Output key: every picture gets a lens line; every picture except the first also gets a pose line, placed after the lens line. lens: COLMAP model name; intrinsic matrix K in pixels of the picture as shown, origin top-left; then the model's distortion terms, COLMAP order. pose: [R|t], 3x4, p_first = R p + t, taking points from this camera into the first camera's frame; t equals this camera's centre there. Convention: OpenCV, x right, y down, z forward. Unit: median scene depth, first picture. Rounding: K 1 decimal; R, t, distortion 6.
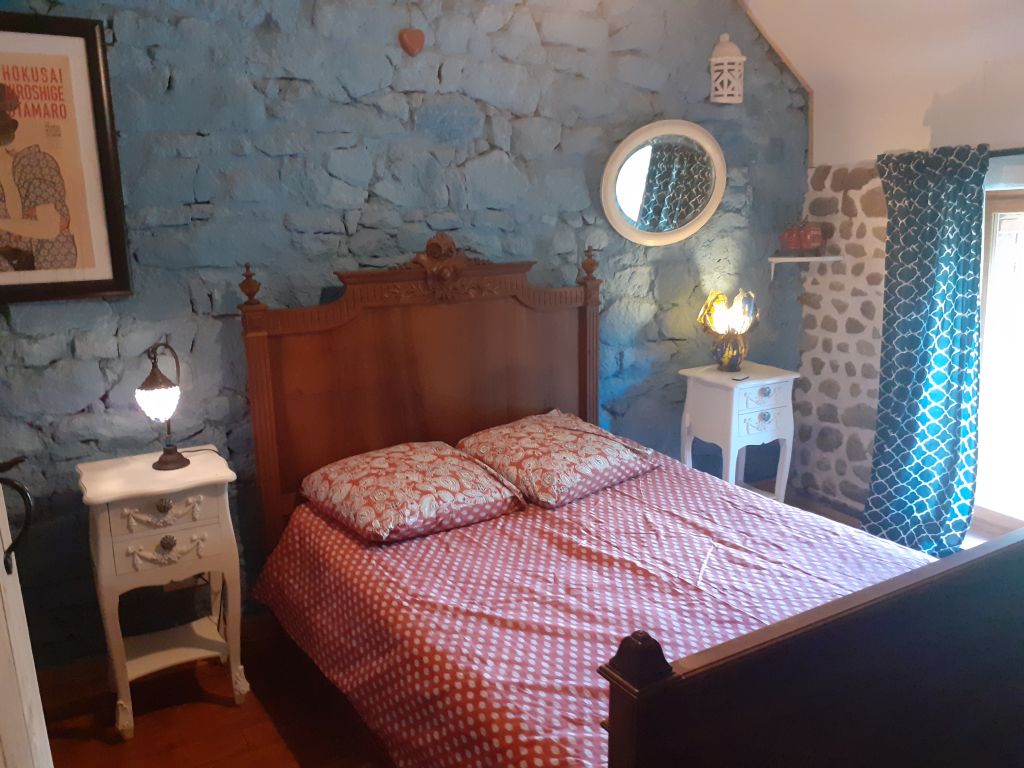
lens RADIAL K [[814.1, 0, 505.9], [0, 814.1, 385.0], [0, 0, 1]] dist [0.111390, -0.193454]
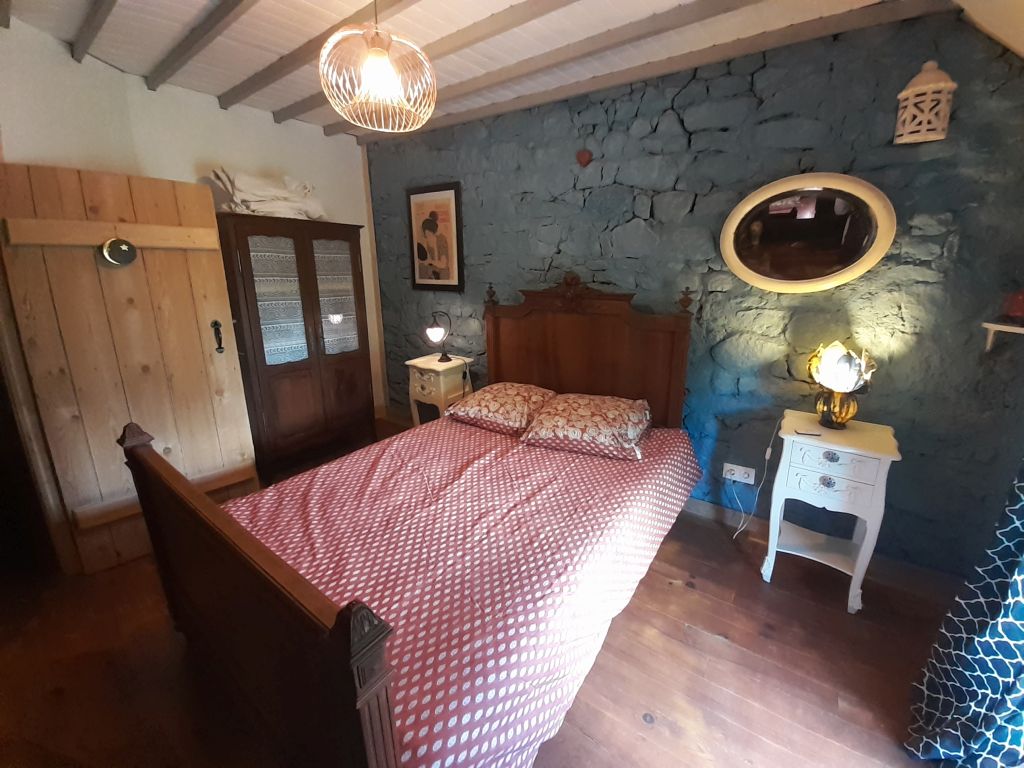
lens RADIAL K [[404.6, 0, 535.6], [0, 404.6, 362.6], [0, 0, 1]] dist [0.000385, -0.000390]
pose [[0.425864, 0.232637, -0.874368, 0.705890], [-0.195934, 0.967161, 0.161896, -0.133804], [0.883318, 0.102373, 0.457460, 0.612082]]
